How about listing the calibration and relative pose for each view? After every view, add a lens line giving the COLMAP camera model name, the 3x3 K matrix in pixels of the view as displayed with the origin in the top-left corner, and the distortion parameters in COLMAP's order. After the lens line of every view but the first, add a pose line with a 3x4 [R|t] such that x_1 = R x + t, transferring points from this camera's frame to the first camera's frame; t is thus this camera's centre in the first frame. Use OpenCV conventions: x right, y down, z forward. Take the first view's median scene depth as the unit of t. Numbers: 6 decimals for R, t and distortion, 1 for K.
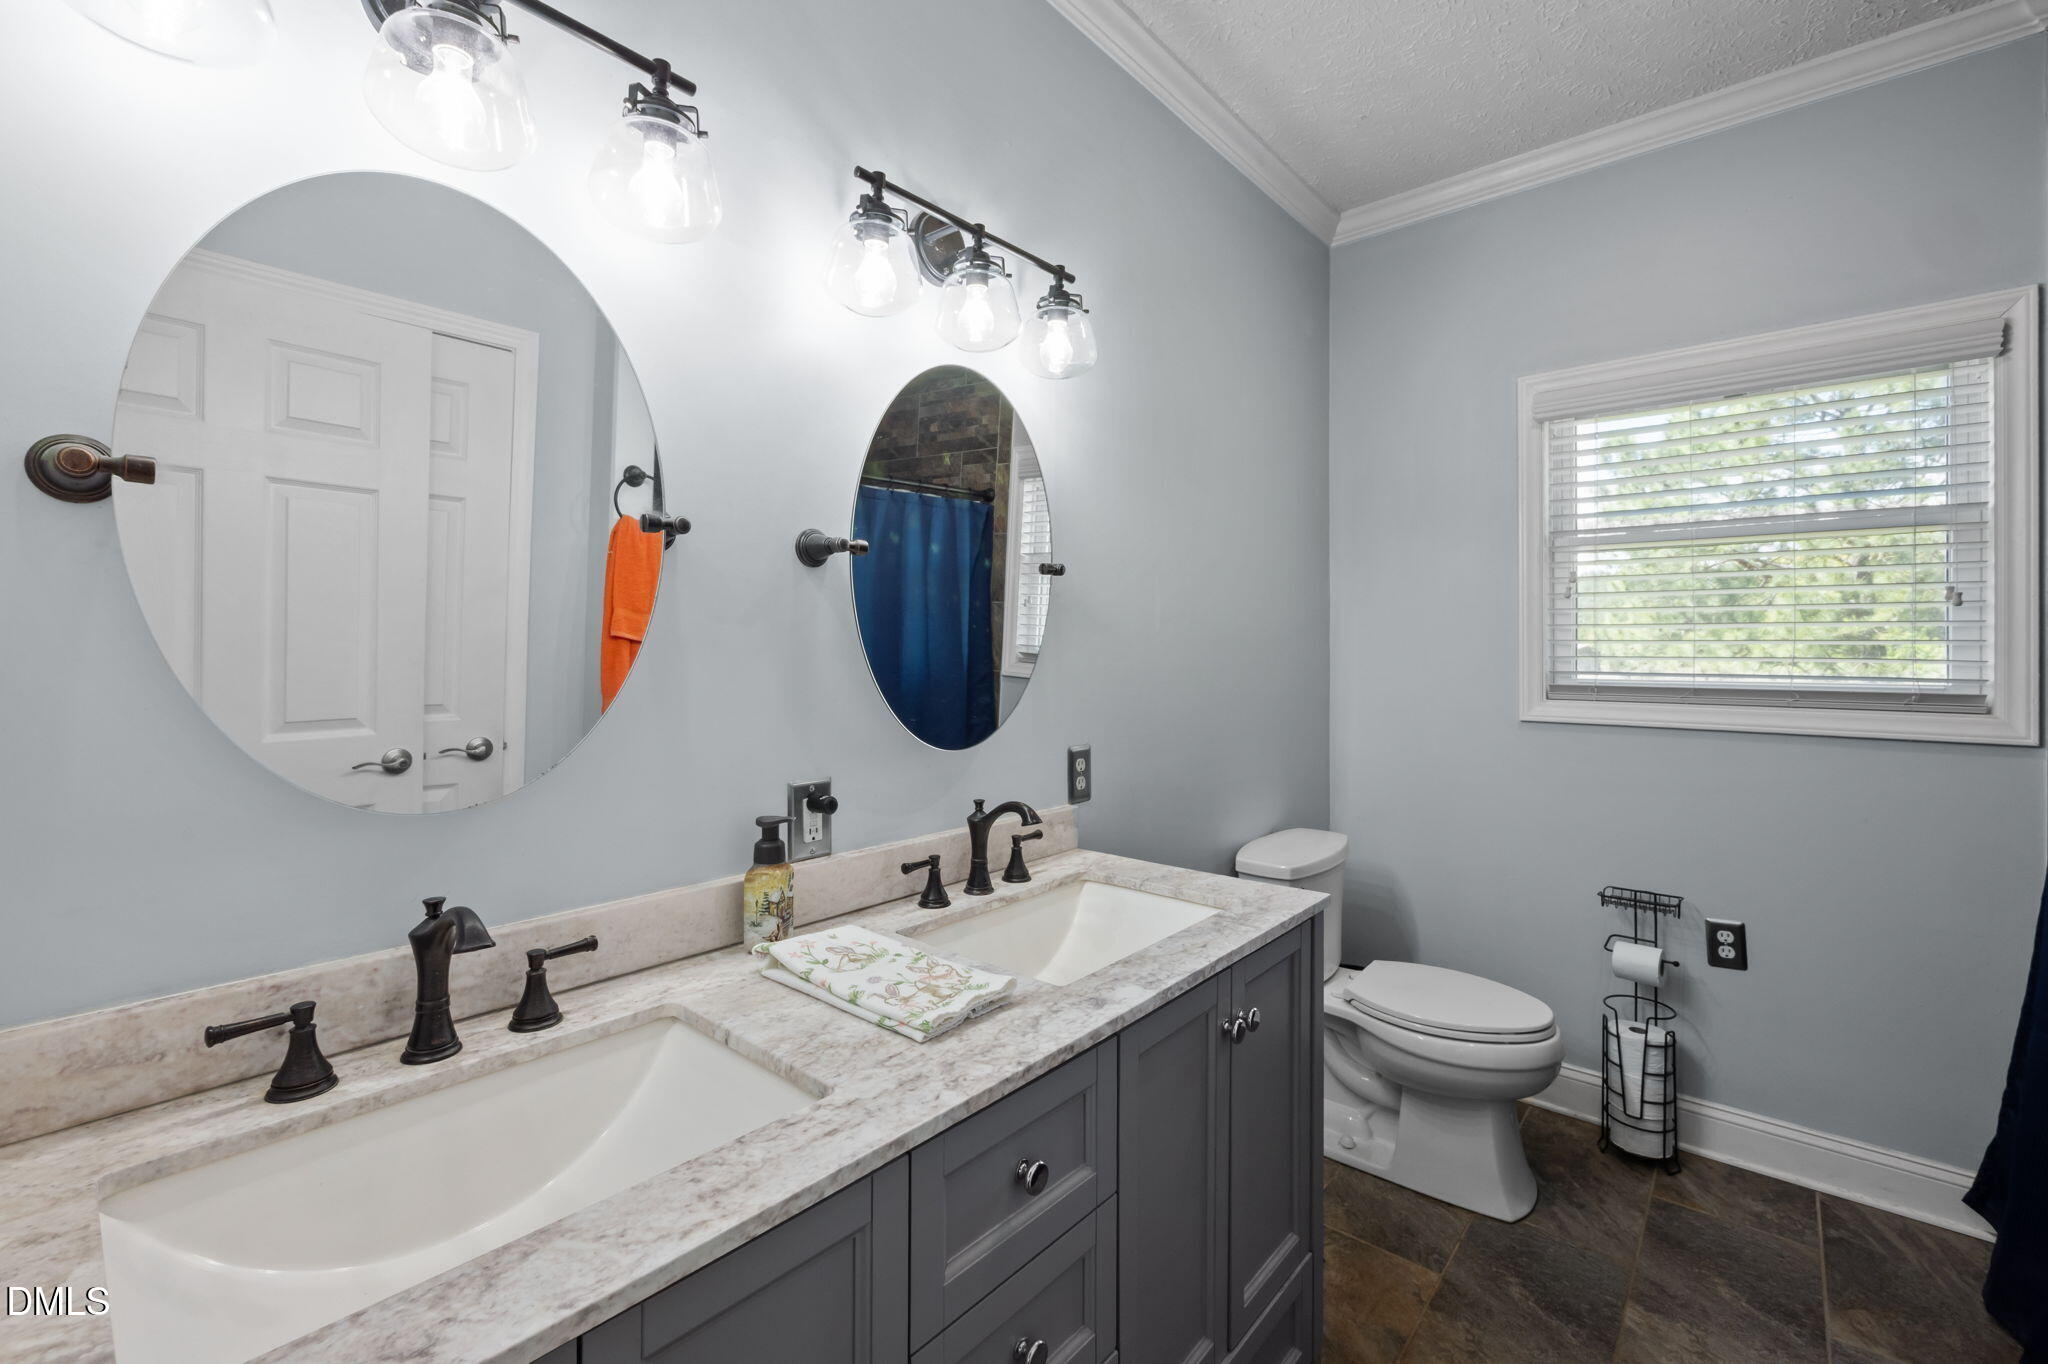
lens RADIAL K [[868.5, 0, 1026.0], [0, 868.5, 664.2], [0, 0, 1]] dist [0.010119, -0.000520]
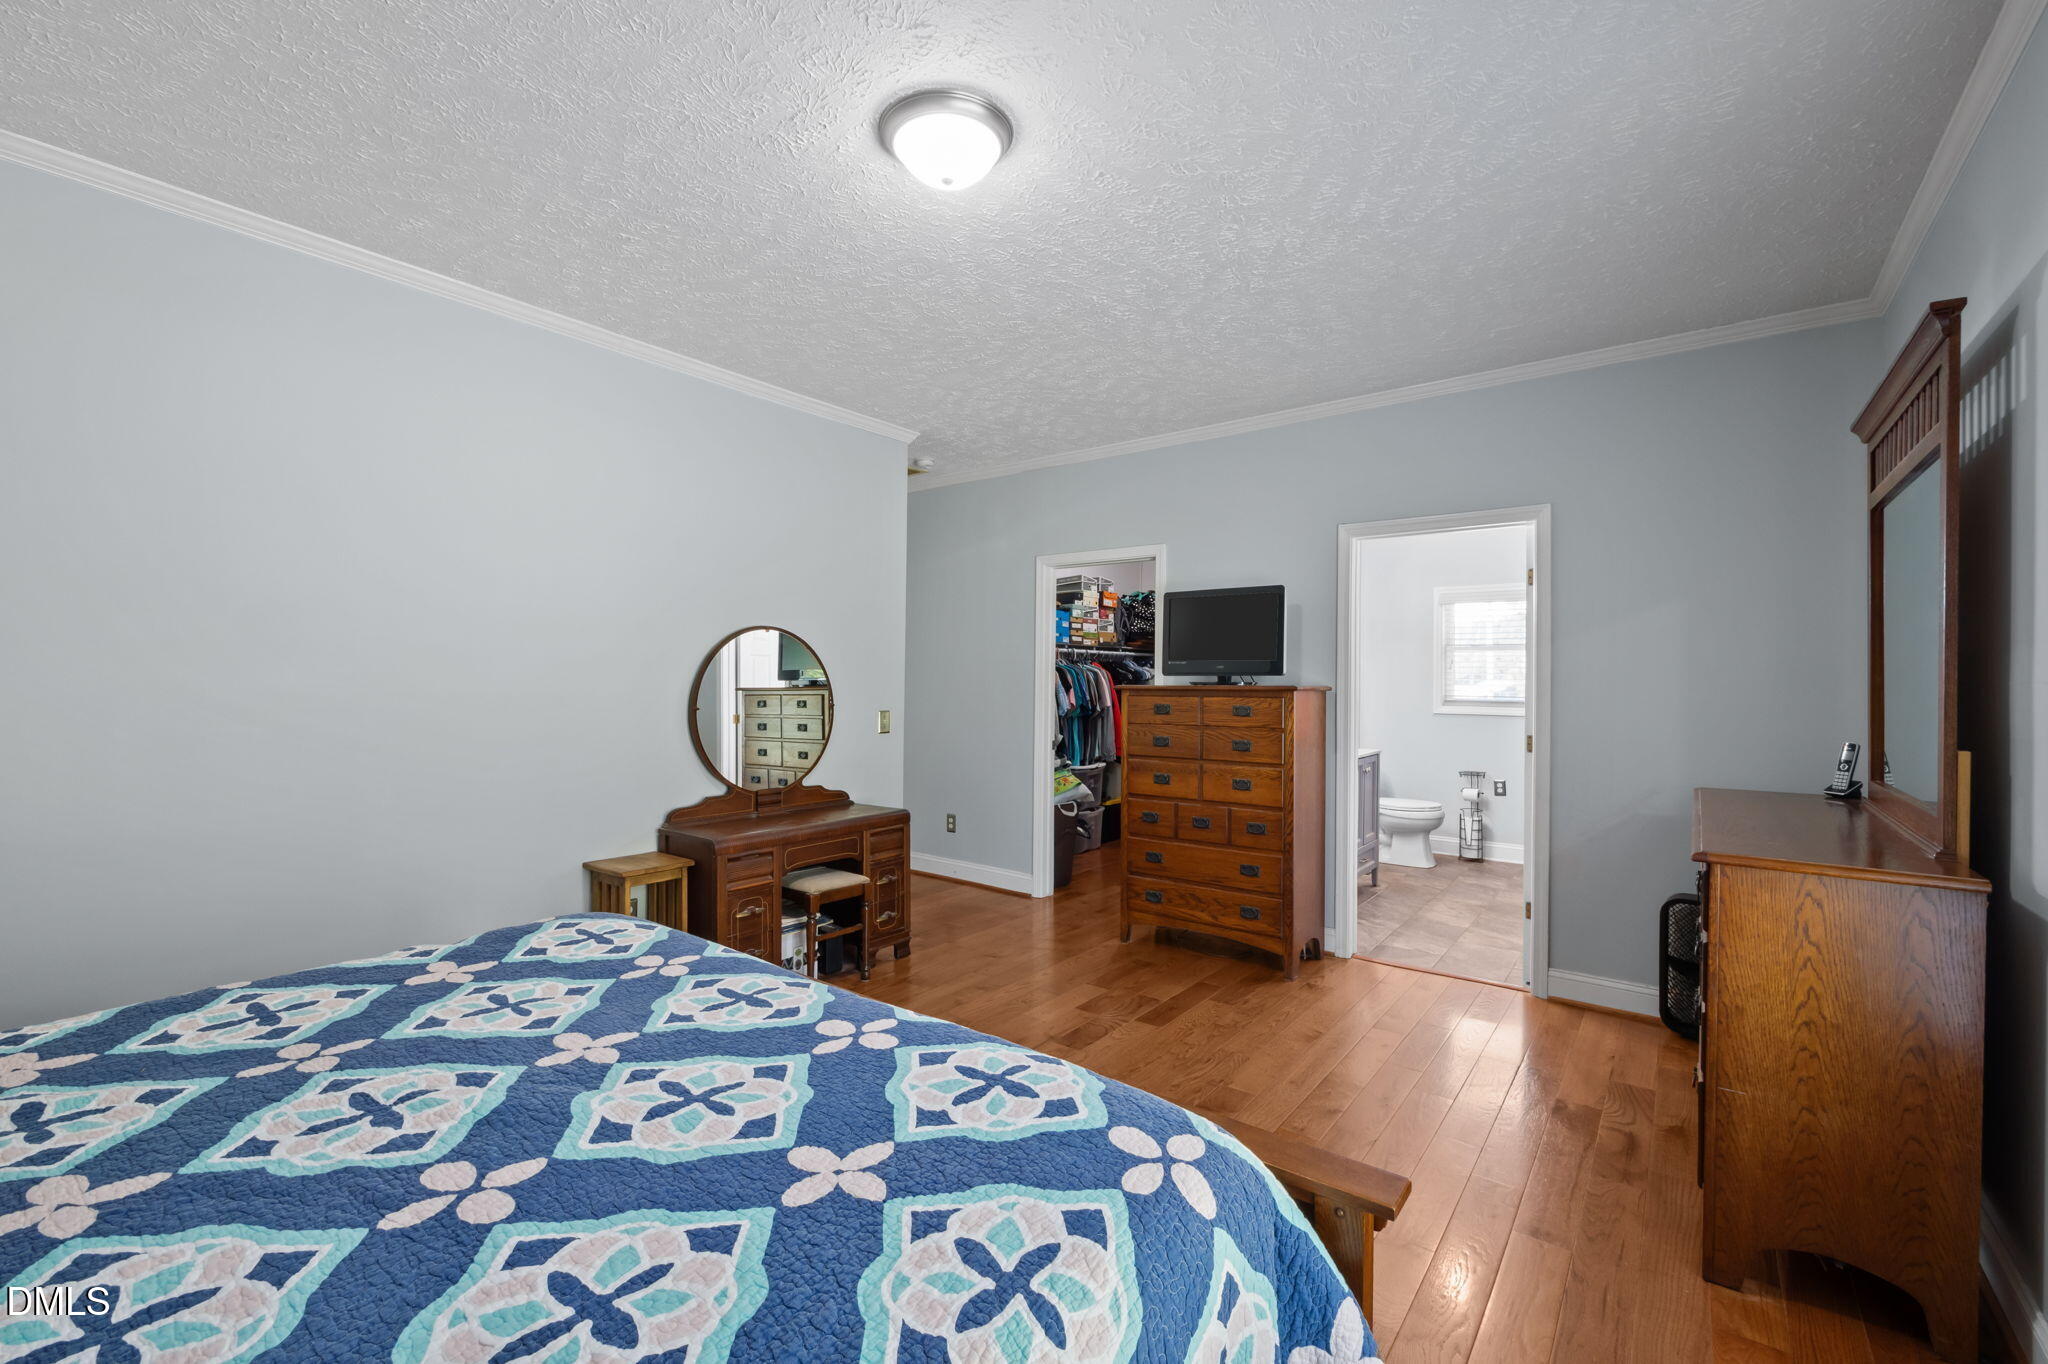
lens RADIAL K [[868.5, 0, 1022.2], [0, 868.5, 685.6], [0, 0, 1]] dist [0.010119, -0.000520]
pose [[0.998551, 0.007864, 0.053229, -0.971899], [-0.007939, 0.999968, 0.001200, -0.017041], [-0.053218, -0.001621, 0.998582, -1.855768]]
